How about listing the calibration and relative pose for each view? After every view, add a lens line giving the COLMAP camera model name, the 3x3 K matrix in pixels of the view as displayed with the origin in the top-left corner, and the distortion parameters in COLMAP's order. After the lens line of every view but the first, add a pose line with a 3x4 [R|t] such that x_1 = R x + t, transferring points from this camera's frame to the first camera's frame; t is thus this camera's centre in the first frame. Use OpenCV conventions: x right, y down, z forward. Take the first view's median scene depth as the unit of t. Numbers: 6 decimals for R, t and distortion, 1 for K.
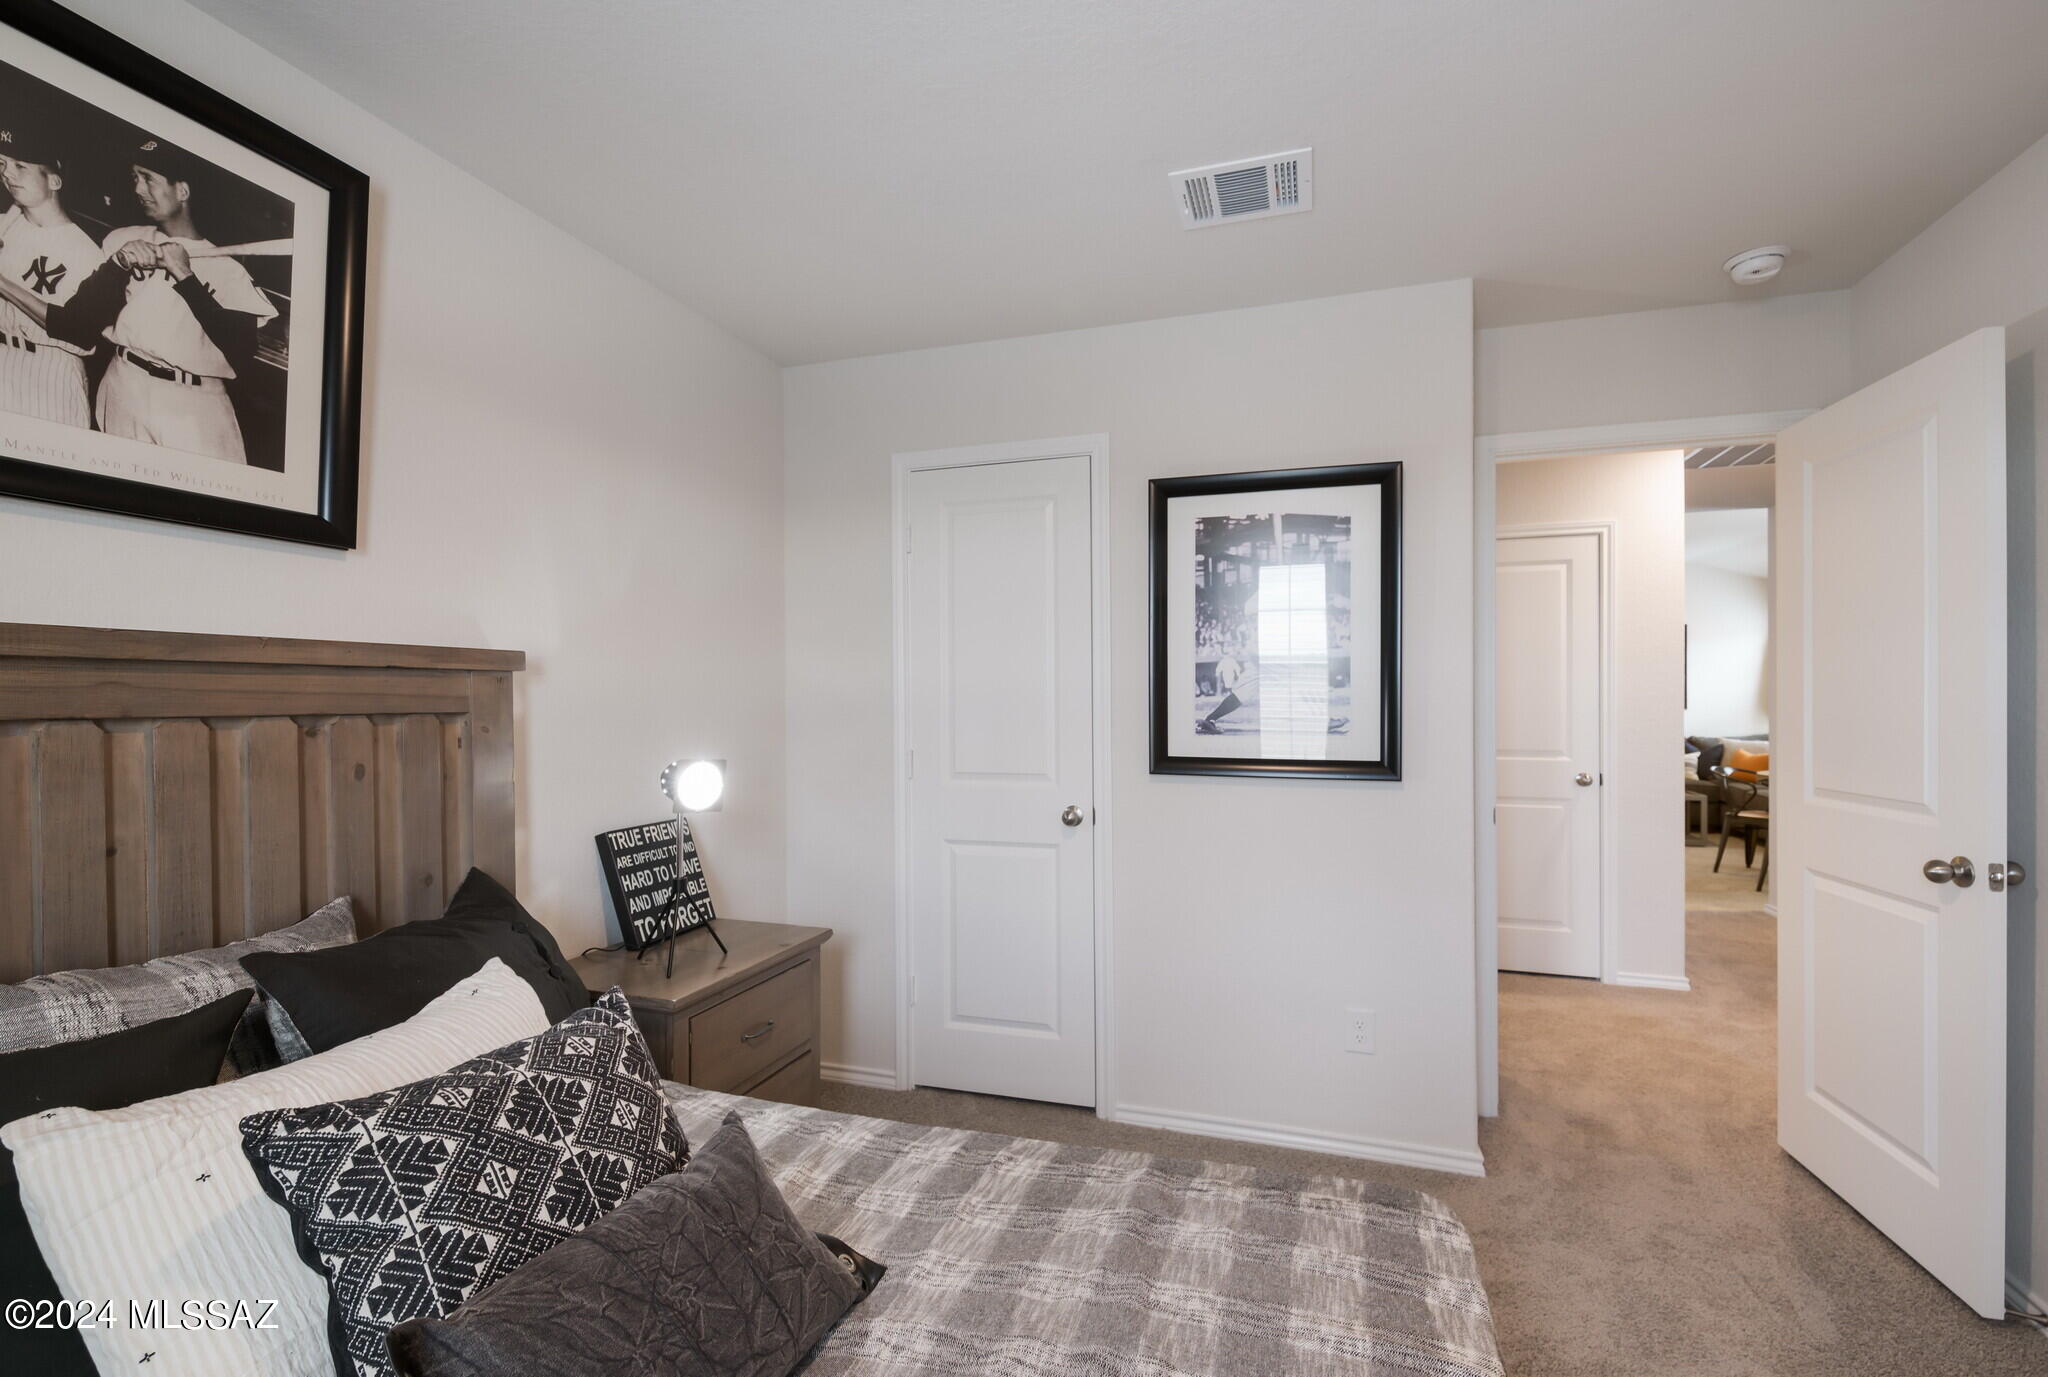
lens RADIAL K [[902.2, 0, 1032.6], [0, 902.2, 693.5], [0, 0, 1]] dist [0.013186, -0.011228]
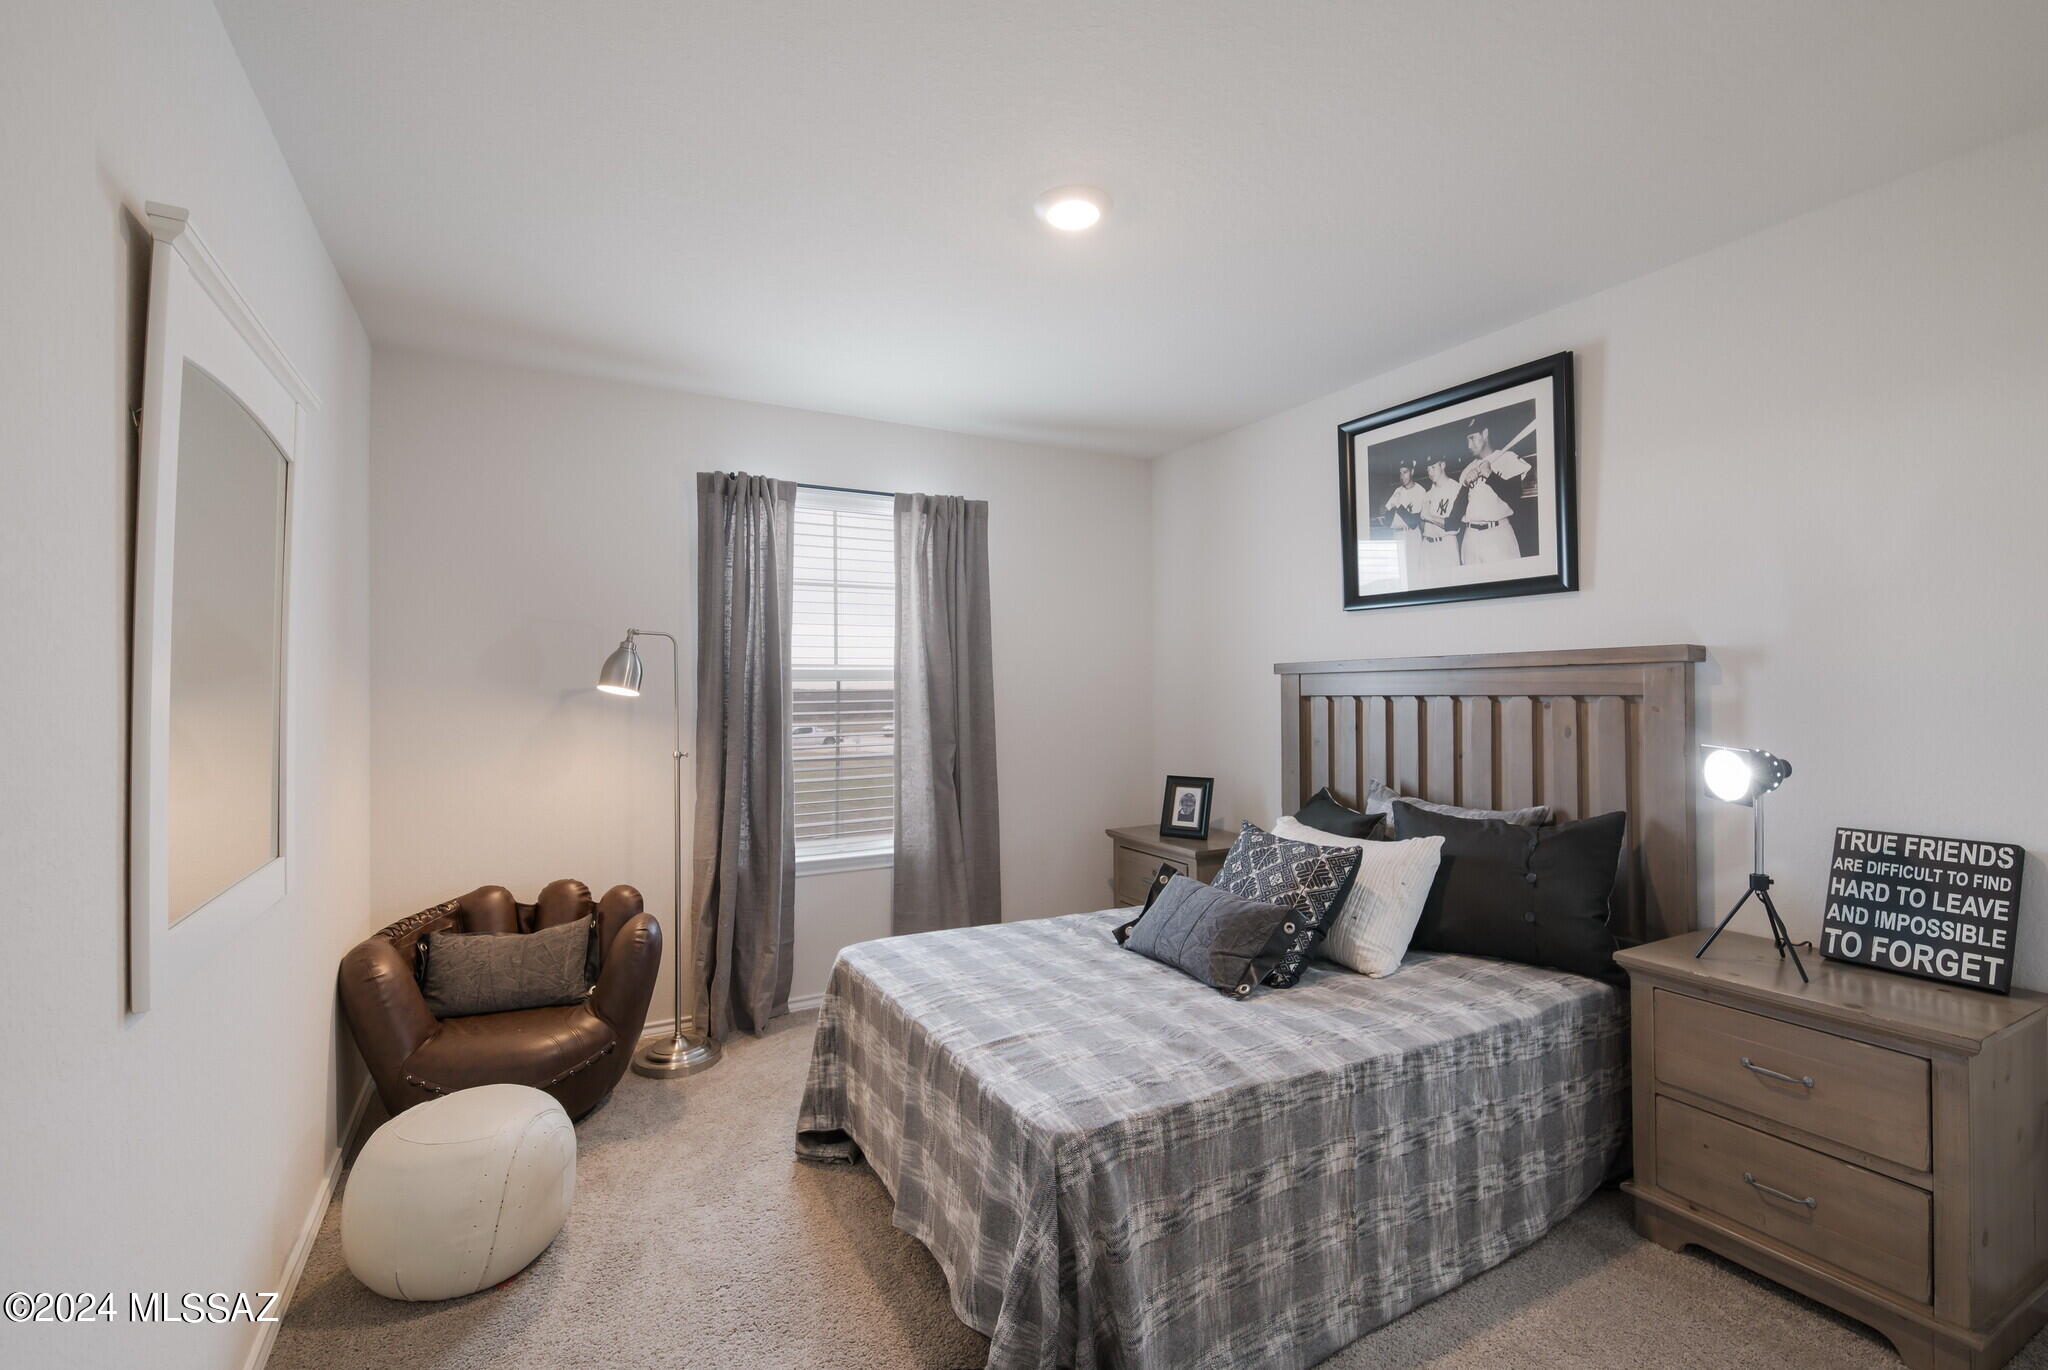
lens RADIAL K [[894.1, 0, 1032.7], [0, 894.1, 682.2], [0, 0, 1]] dist [0.015112, -0.012460]
pose [[-0.685600, -0.005914, -0.727954, 1.147235], [0.009255, 0.999815, -0.016839, 0.019161], [0.727919, -0.018282, -0.685419, 1.557856]]
